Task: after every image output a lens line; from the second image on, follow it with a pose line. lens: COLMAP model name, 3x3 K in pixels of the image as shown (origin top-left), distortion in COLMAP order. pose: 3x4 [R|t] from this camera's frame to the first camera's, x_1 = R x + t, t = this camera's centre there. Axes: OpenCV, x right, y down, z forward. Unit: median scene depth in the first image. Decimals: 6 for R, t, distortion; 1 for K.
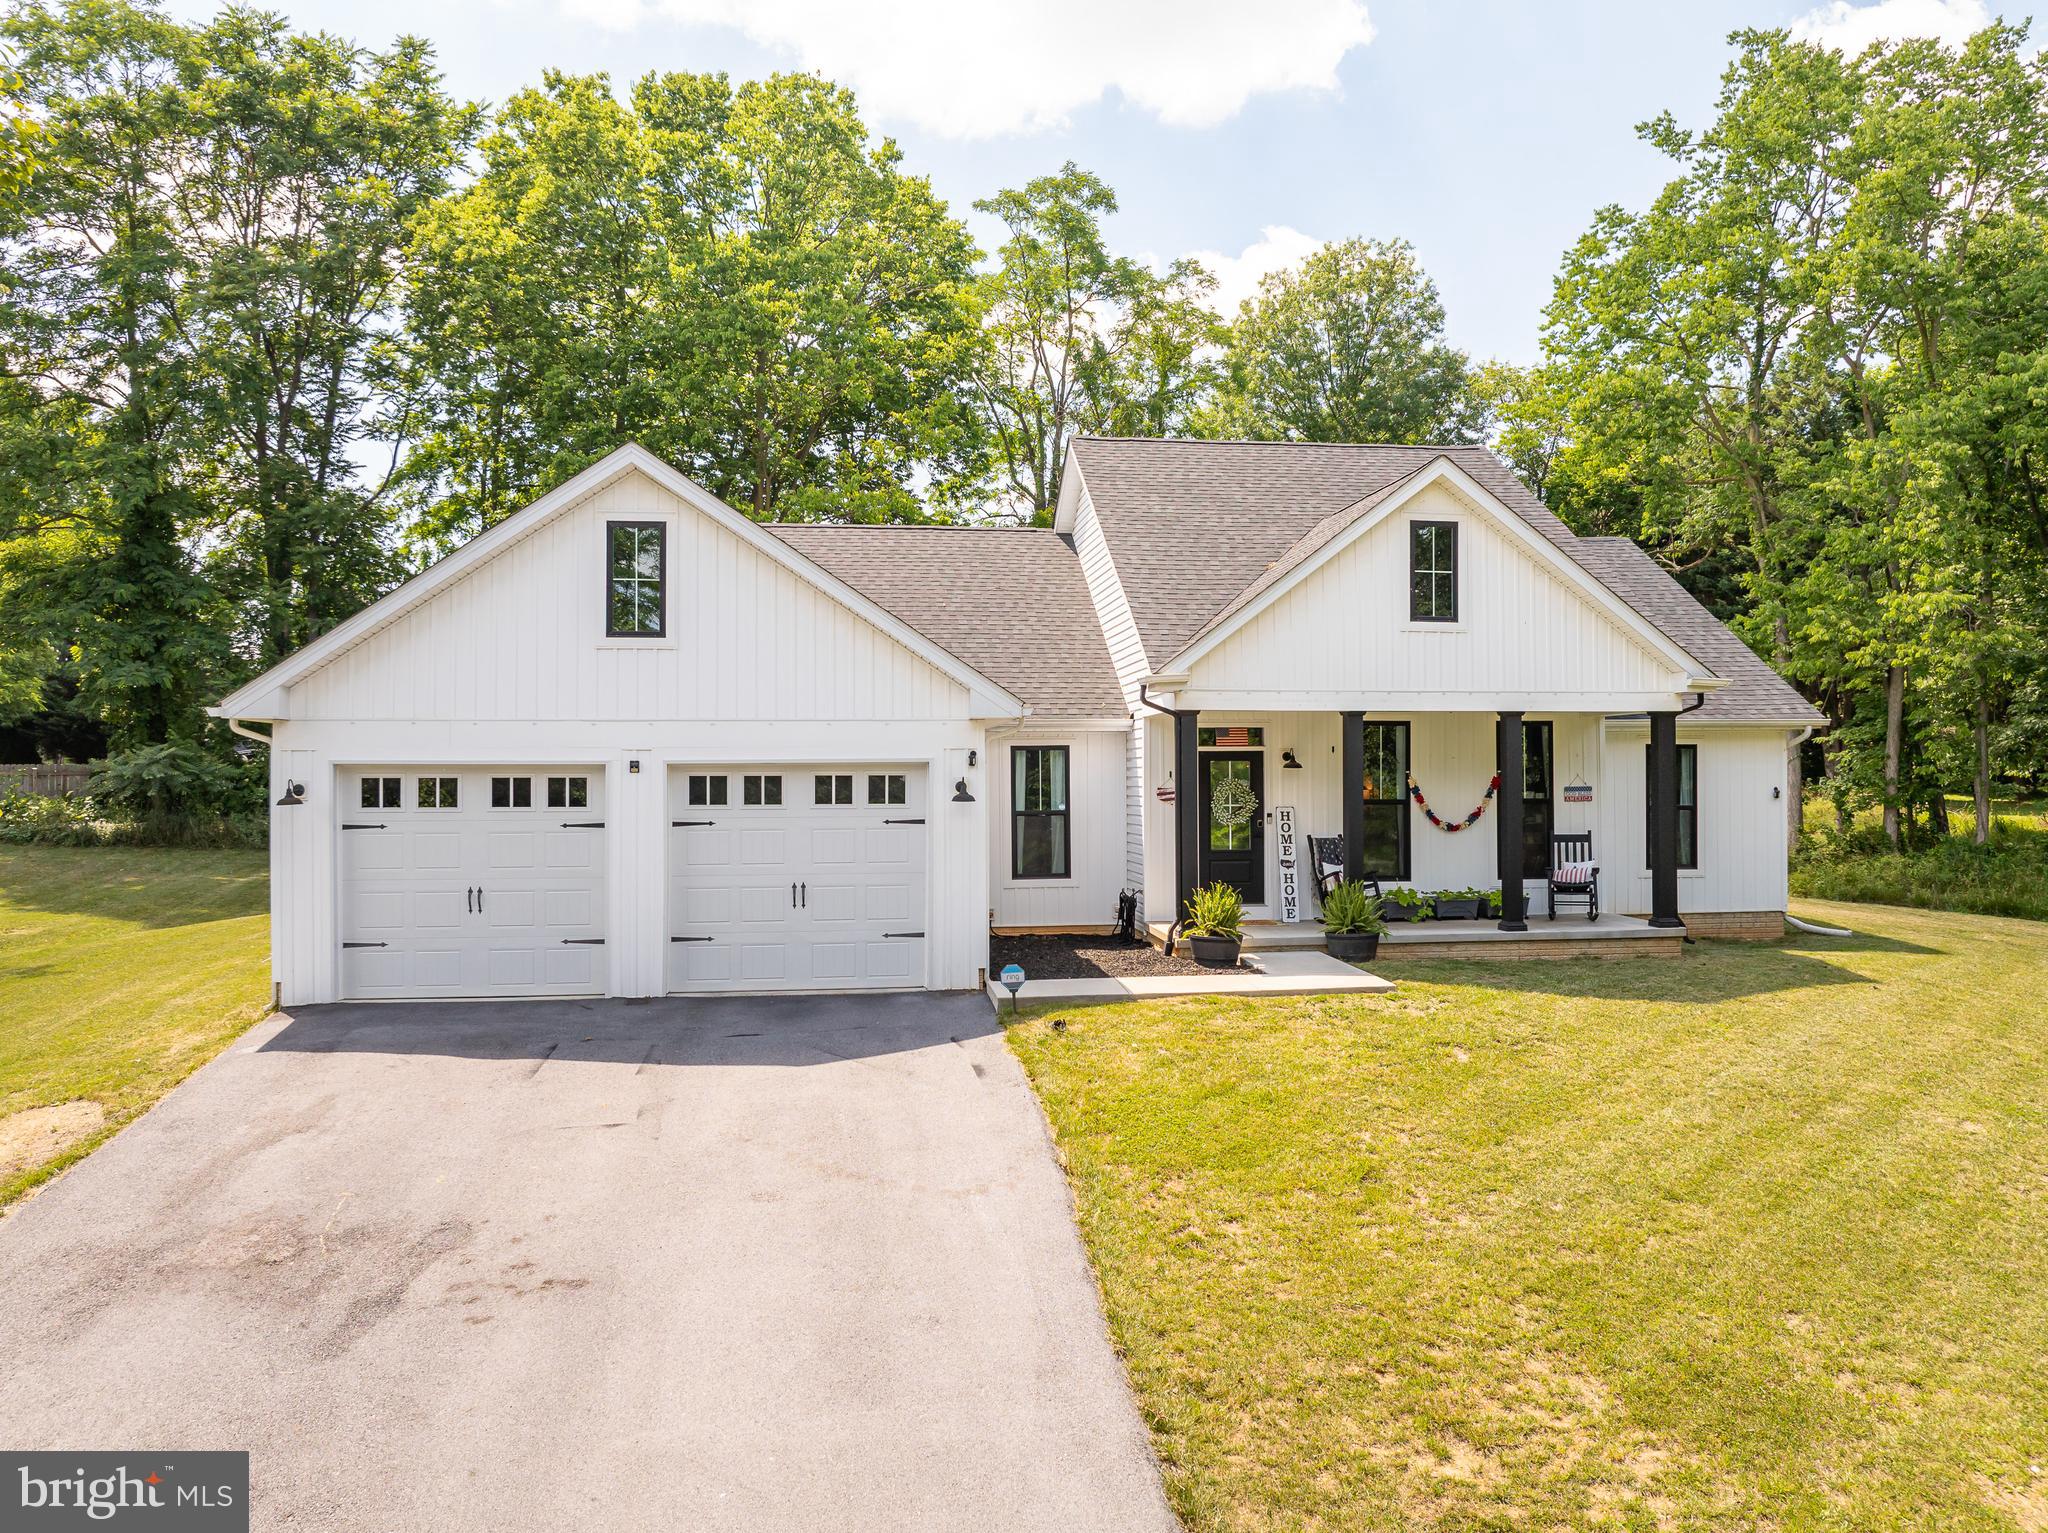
lens RADIAL K [[1459.4, 0, 1026.8], [0, 1459.4, 759.4], [0, 0, 1]] dist [-0.051285, 0.018557]
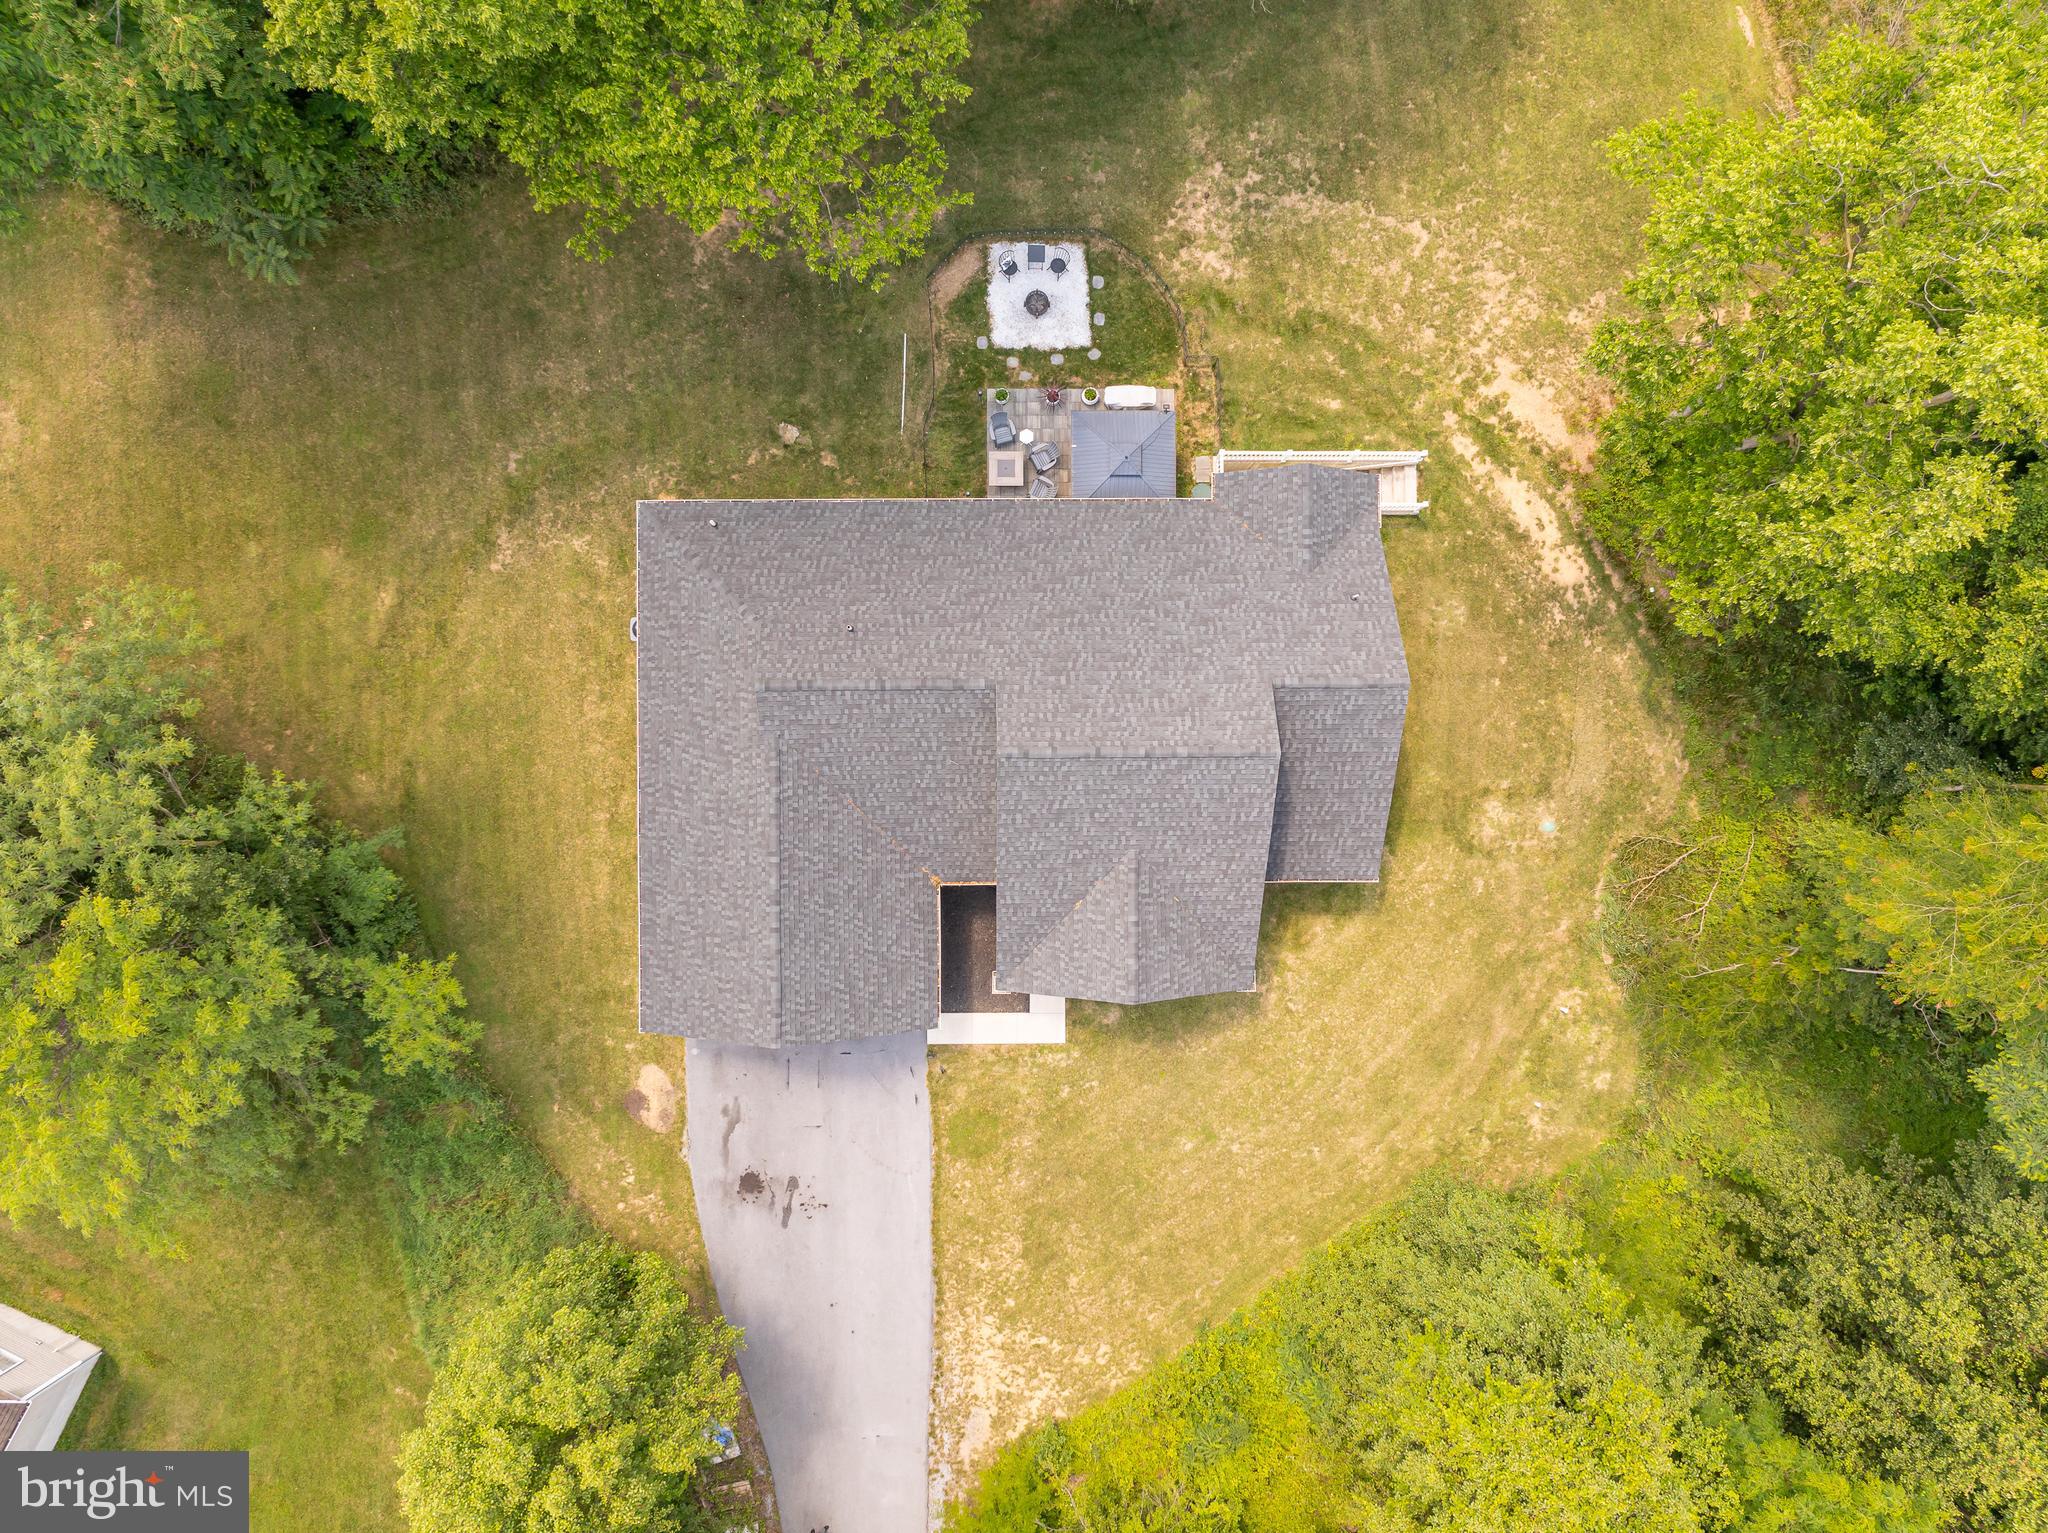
lens RADIAL K [[1459.4, 0, 1030.1], [0, 1459.4, 769.0], [0, 0, 1]] dist [-0.051285, 0.018557]
pose [[0.991903, 0.122996, 0.031637, 0.020480], [-0.030412, -0.011828, 0.999467, -2.282152], [0.123305, -0.992337, -0.007992, 1.294547]]
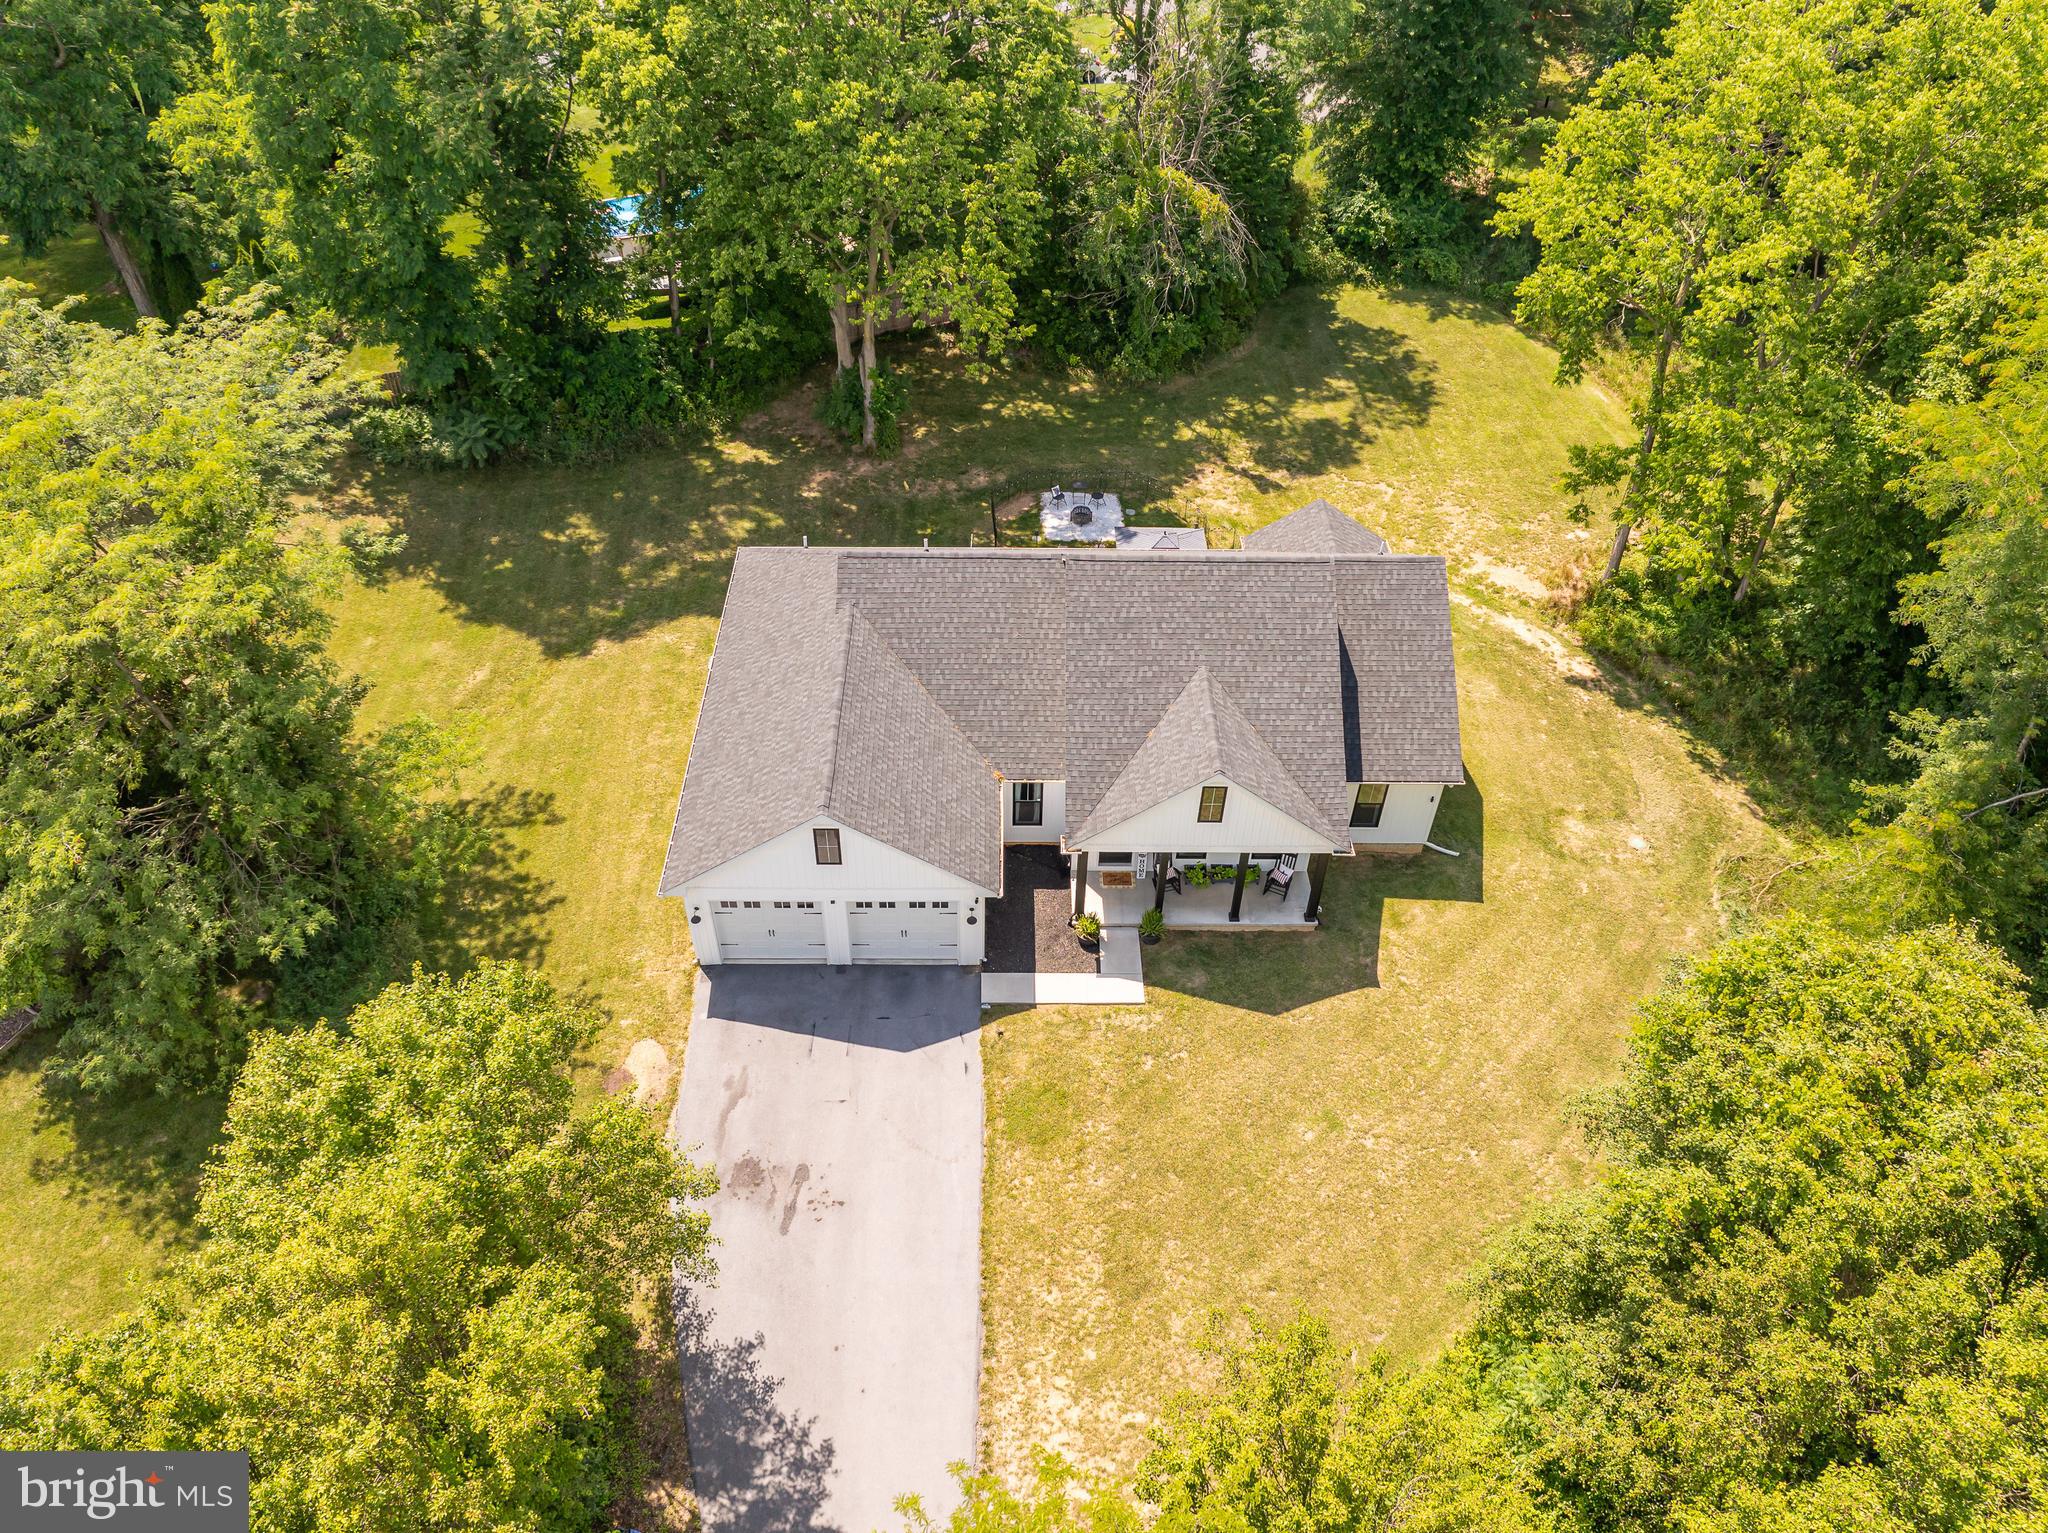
lens RADIAL K [[1459.4, 0, 1026.2], [0, 1459.4, 759.2], [0, 0, 1]] dist [-0.051285, 0.018557]
pose [[0.992835, 0.097456, -0.069139, 0.153997], [-0.023411, 0.726055, 0.687238, -1.518872], [0.117174, -0.680695, 0.723135, -0.434734]]
